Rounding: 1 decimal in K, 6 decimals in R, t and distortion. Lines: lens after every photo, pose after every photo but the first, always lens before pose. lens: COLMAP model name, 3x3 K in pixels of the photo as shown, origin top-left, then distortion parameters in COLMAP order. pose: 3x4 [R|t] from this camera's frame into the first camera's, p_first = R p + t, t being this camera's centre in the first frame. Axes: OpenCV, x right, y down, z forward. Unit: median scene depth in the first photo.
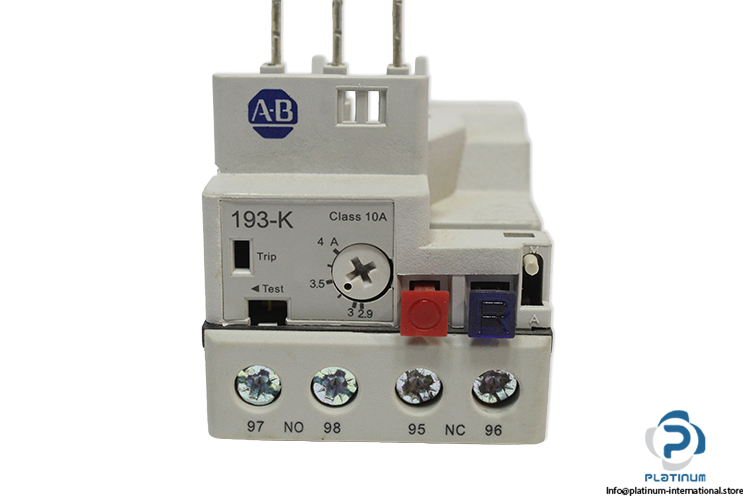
lens RADIAL K [[1244.5, 0, 374.7], [0, 1244.5, 251.6], [0, 0, 1]] dist [0.060011, 0.000000]
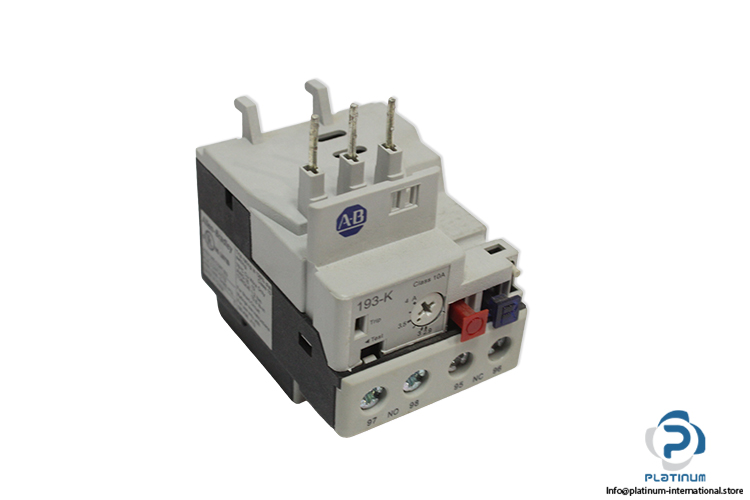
lens RADIAL K [[1215.9, 0, 375.3], [0, 1215.9, 249.1], [0, 0, 1]] dist [0.017922, 0.000000]
pose [[0.810923, -0.302059, 0.501163, -0.764628], [0.105885, 0.918074, 0.382007, -0.608807], [-0.575493, -0.256713, 0.776471, -0.079483]]
